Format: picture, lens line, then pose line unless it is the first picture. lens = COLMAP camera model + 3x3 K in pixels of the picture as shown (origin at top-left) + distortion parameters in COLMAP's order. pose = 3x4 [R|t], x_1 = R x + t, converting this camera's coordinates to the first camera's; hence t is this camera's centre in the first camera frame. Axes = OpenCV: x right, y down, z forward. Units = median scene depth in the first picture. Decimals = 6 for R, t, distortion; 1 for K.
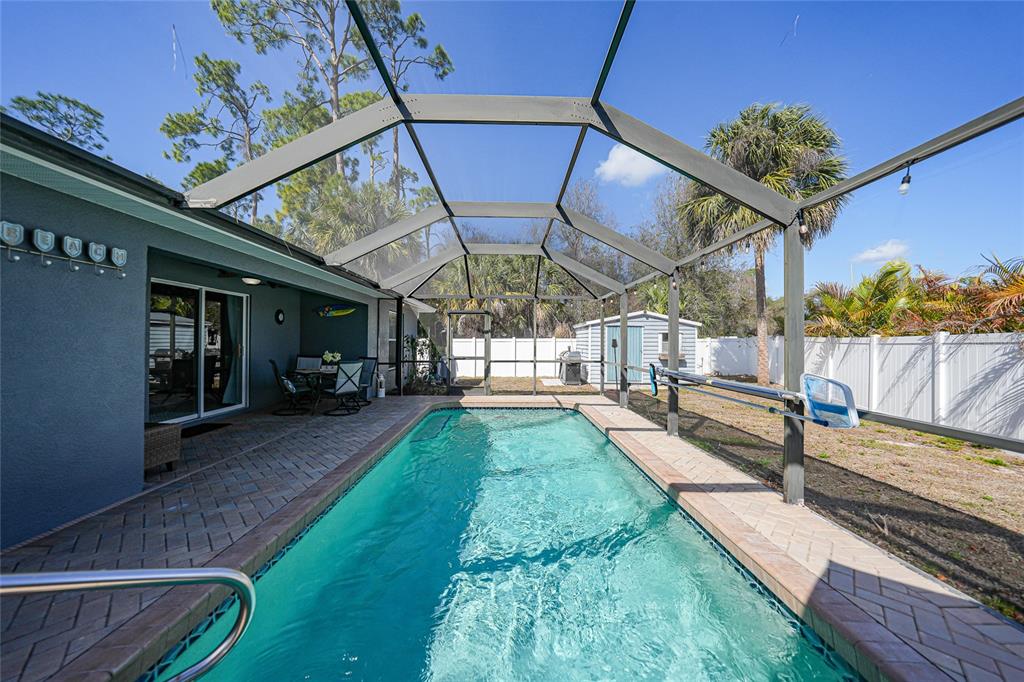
lens RADIAL K [[362.5, 0, 510.7], [0, 362.5, 337.4], [0, 0, 1]] dist [-0.010649, 0.000203]
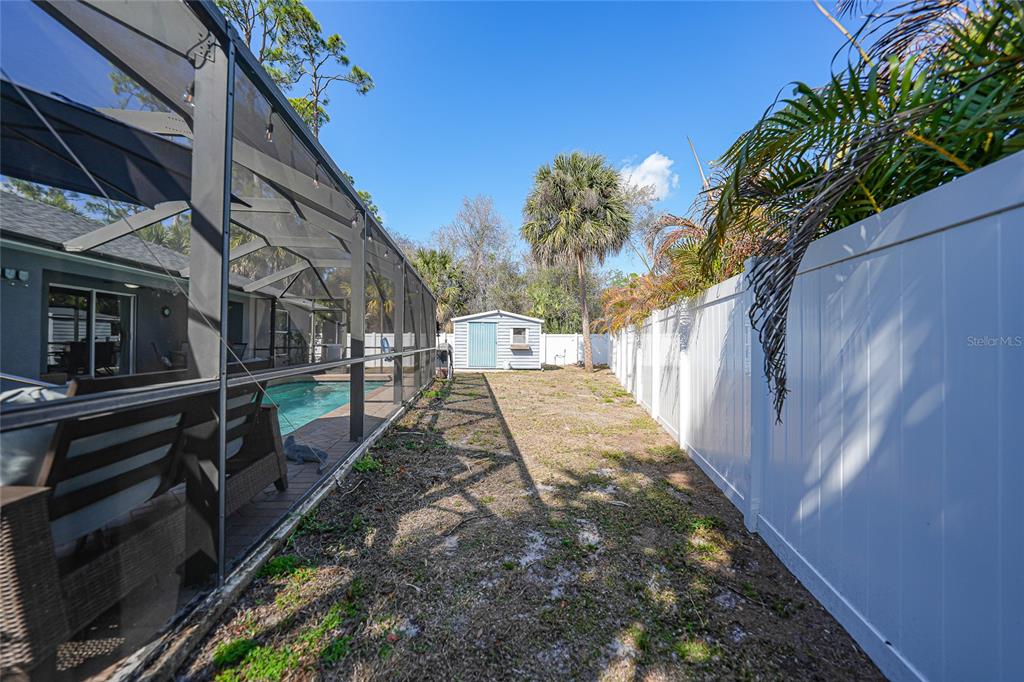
lens RADIAL K [[362.5, 0, 511.0], [0, 362.5, 336.8], [0, 0, 1]] dist [-0.010649, 0.000203]
pose [[0.994189, 0.001420, 0.107639, 0.385335], [-0.001248, 0.999998, -0.001657, 0.027844], [-0.107641, 0.001513, 0.994189, -0.348339]]
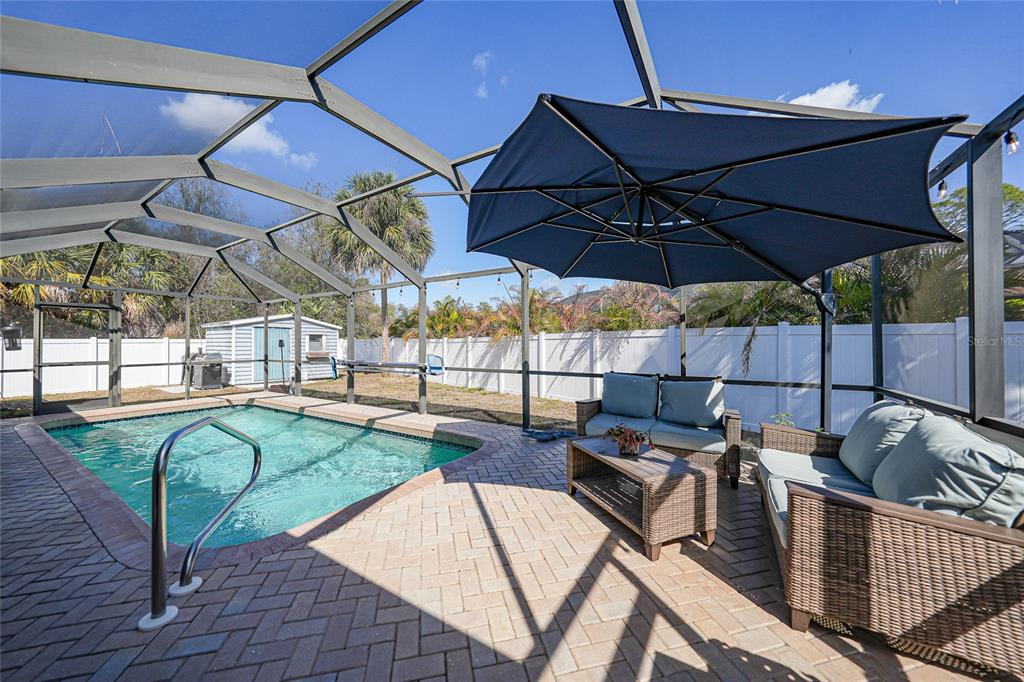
lens RADIAL K [[362.5, 0, 513.1], [0, 362.5, 338.2], [0, 0, 1]] dist [-0.010649, 0.000203]
pose [[0.549287, 0.003026, 0.835628, -0.248512], [-0.002750, 0.999995, -0.001813, 0.000053], [-0.835629, -0.001302, 0.549292, -0.222594]]
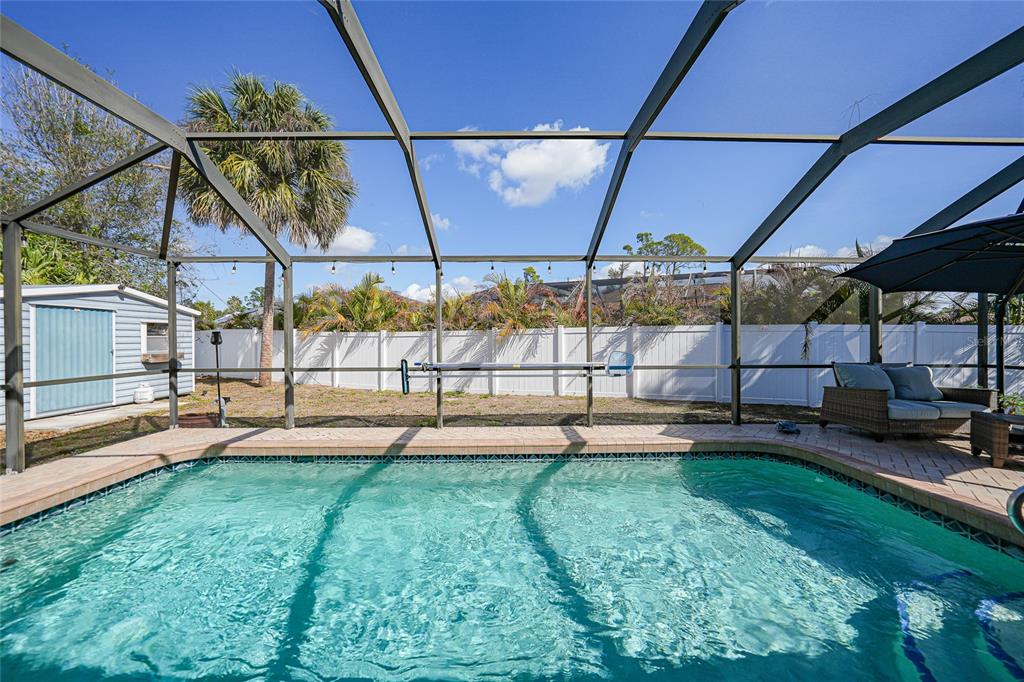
lens RADIAL K [[342.0, 0, 510.0], [0, 342.0, 337.1], [0, 0, 1]] dist [-0.001330, 0.000085]
pose [[0.003578, -0.008367, 0.999959, -0.295563], [-0.008832, 0.999926, 0.008398, 0.004123], [-0.999955, -0.008862, 0.003504, 0.453392]]
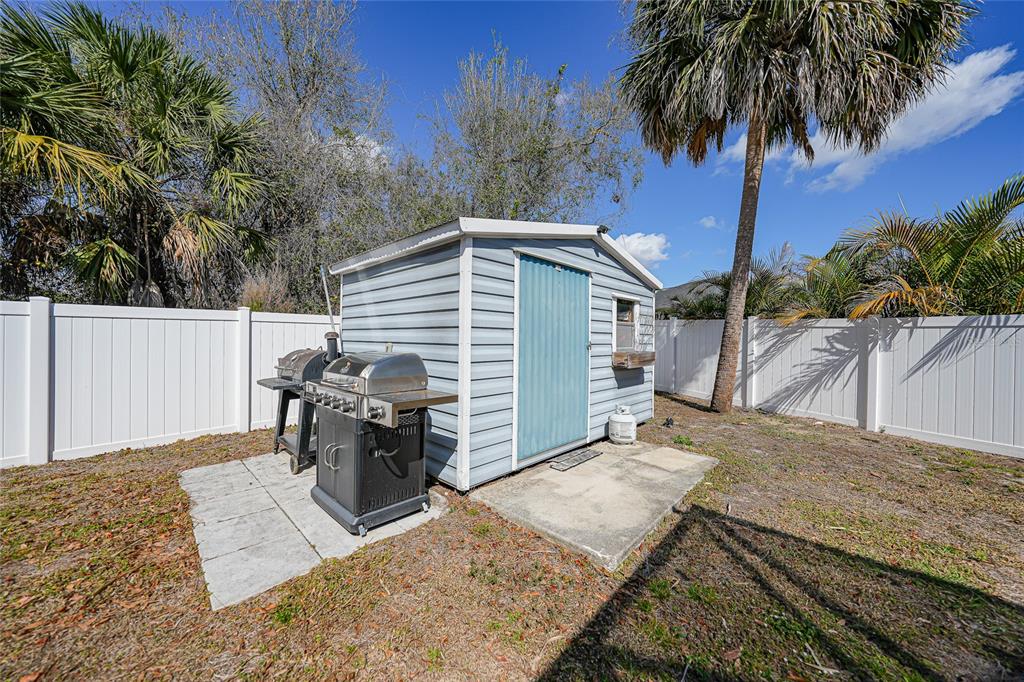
lens RADIAL K [[362.5, 0, 510.6], [0, 362.5, 339.5], [0, 0, 1]] dist [-0.010649, 0.000203]
pose [[0.695064, 0.004050, 0.718936, 0.099237], [-0.014632, 0.999857, 0.008514, 0.039626], [-0.718799, -0.016437, 0.695024, 1.138395]]
